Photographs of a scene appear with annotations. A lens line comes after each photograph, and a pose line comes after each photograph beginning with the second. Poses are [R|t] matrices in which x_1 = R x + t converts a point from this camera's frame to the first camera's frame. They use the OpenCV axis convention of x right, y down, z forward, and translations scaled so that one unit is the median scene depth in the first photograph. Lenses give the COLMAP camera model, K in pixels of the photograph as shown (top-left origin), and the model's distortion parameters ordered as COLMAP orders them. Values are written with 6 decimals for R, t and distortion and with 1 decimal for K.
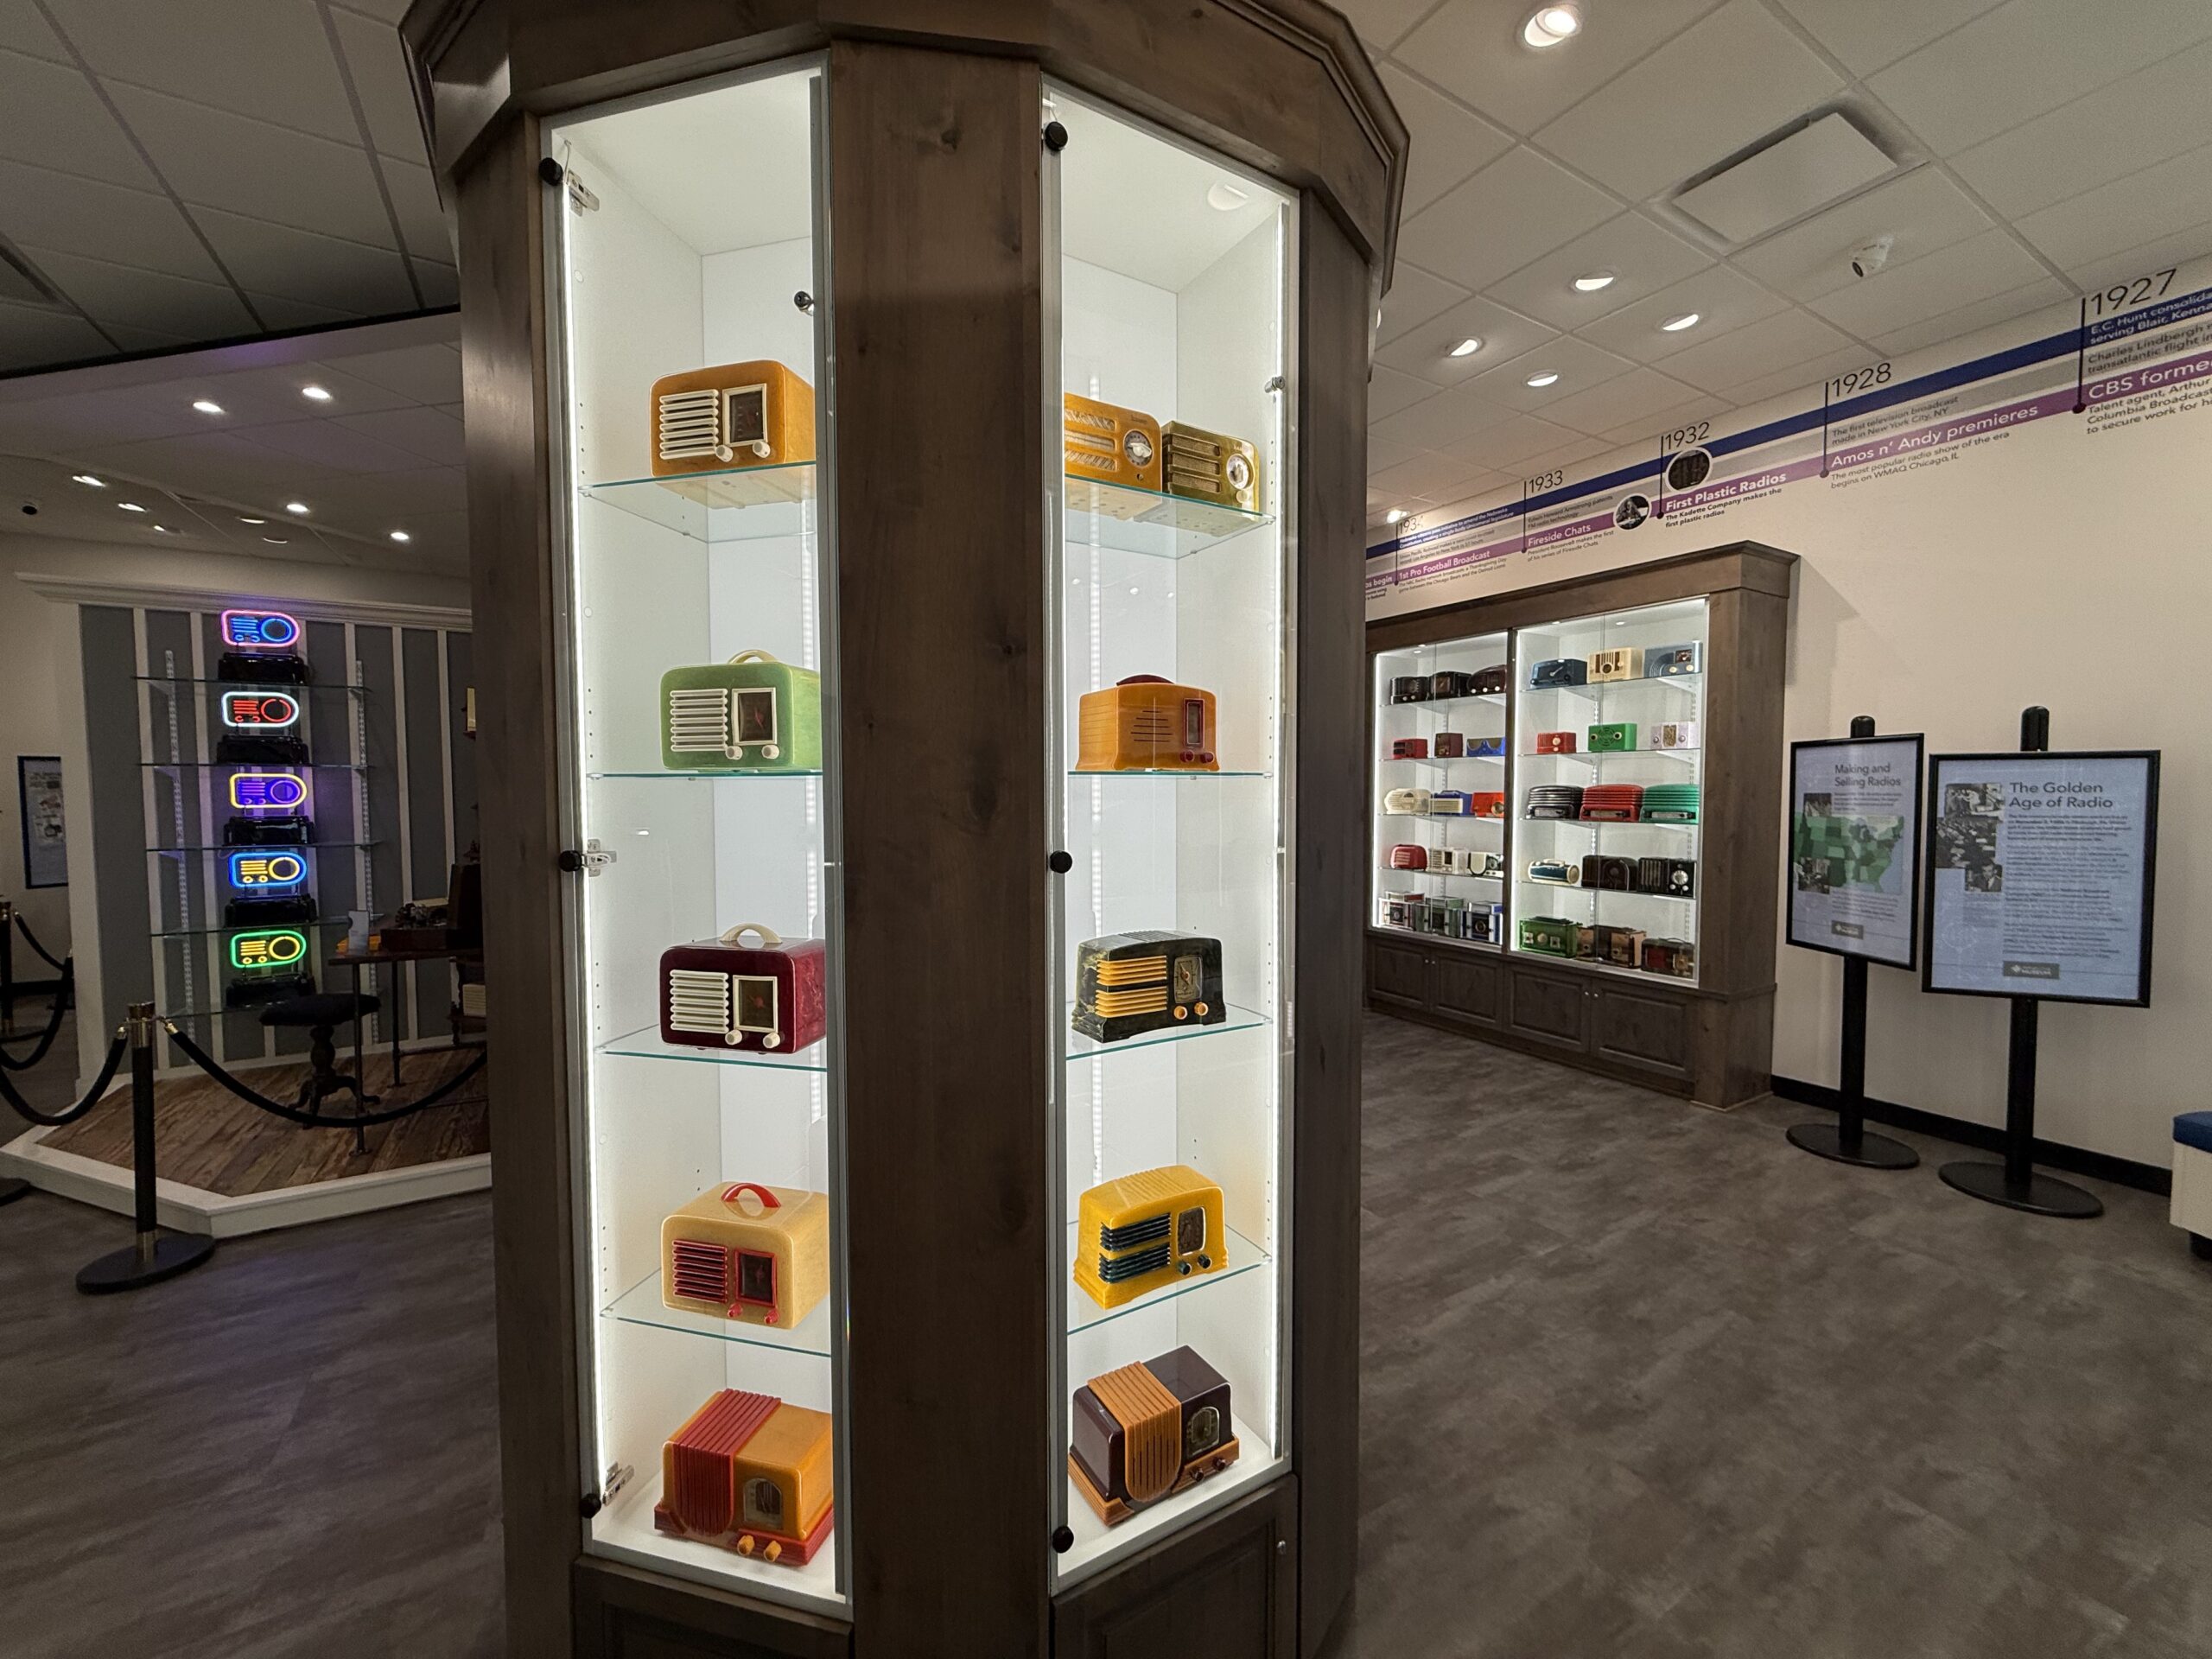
lens RADIAL K [[885.5, 0, 1088.0], [0, 885.5, 828.1], [0, 0, 1]] dist [0.002993, -0.000622]
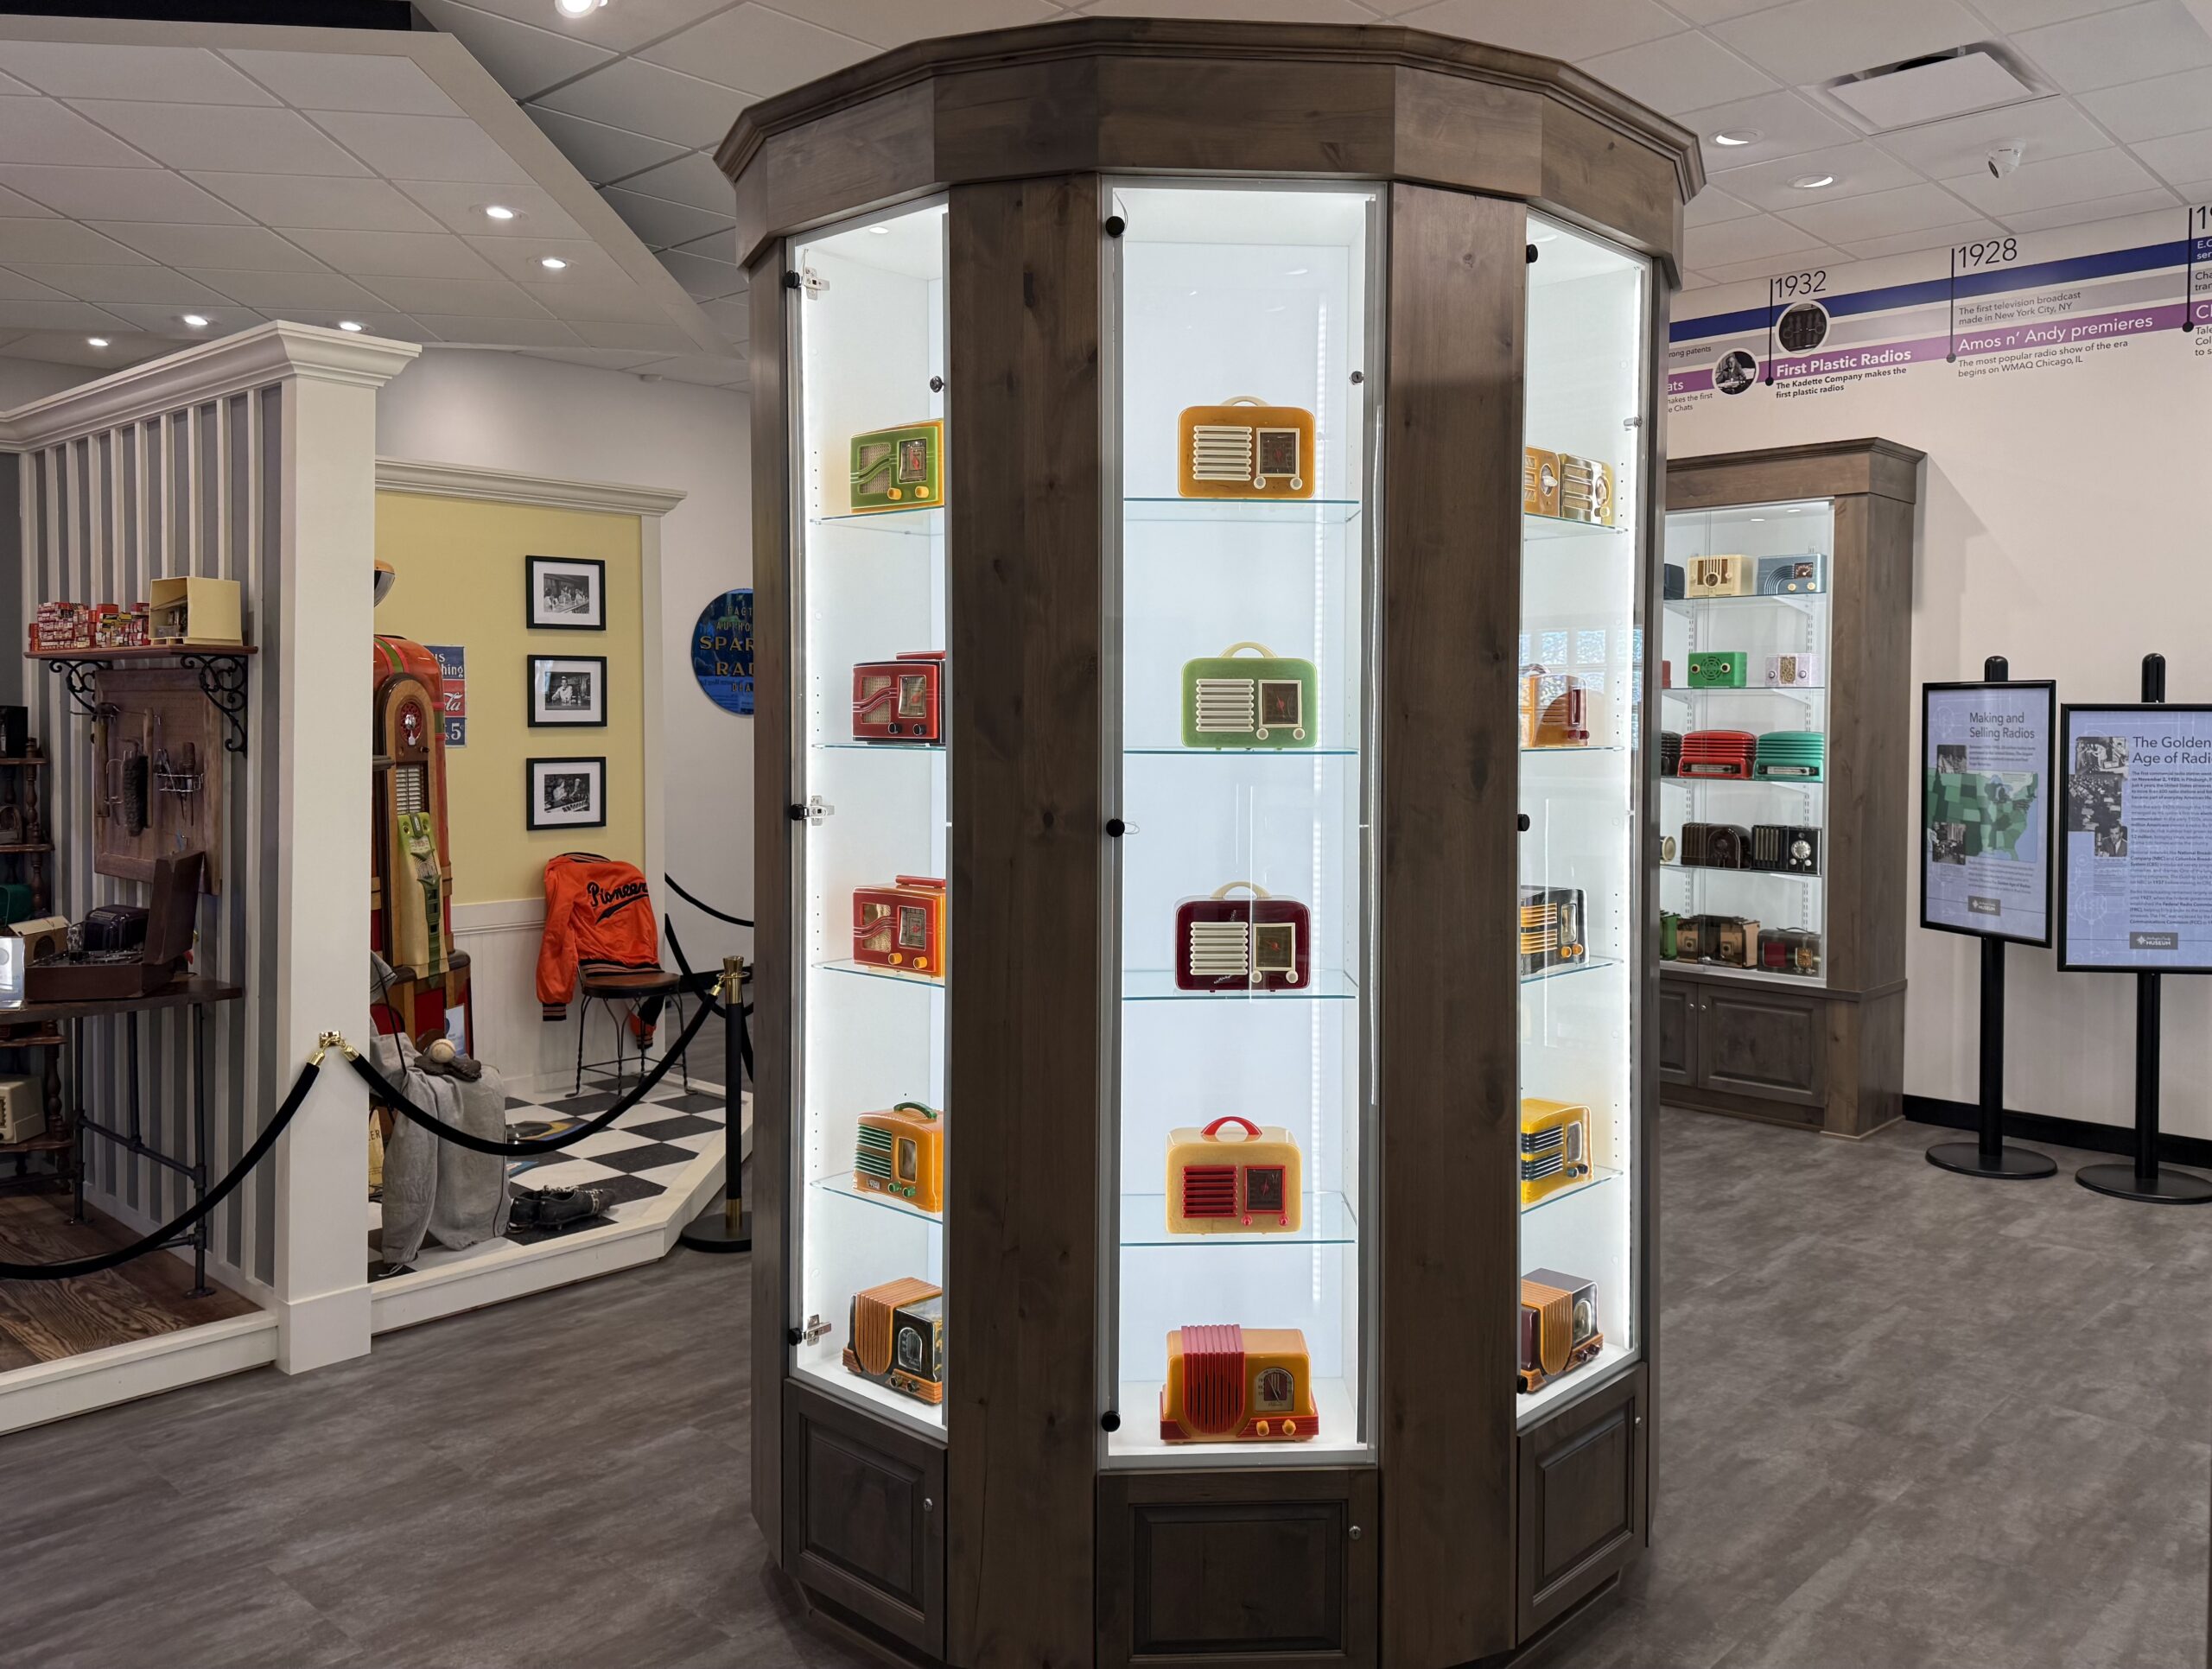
lens RADIAL K [[1713.9, 0, 1213.3], [0, 1713.9, 760.5], [0, 0, 1]] dist [0.058060, -0.059101]
pose [[0.950680, -0.000757, 0.310174, -0.414793], [0.005442, 0.999884, -0.014240, -0.006134], [-0.310127, 0.015225, 0.950573, -0.403063]]
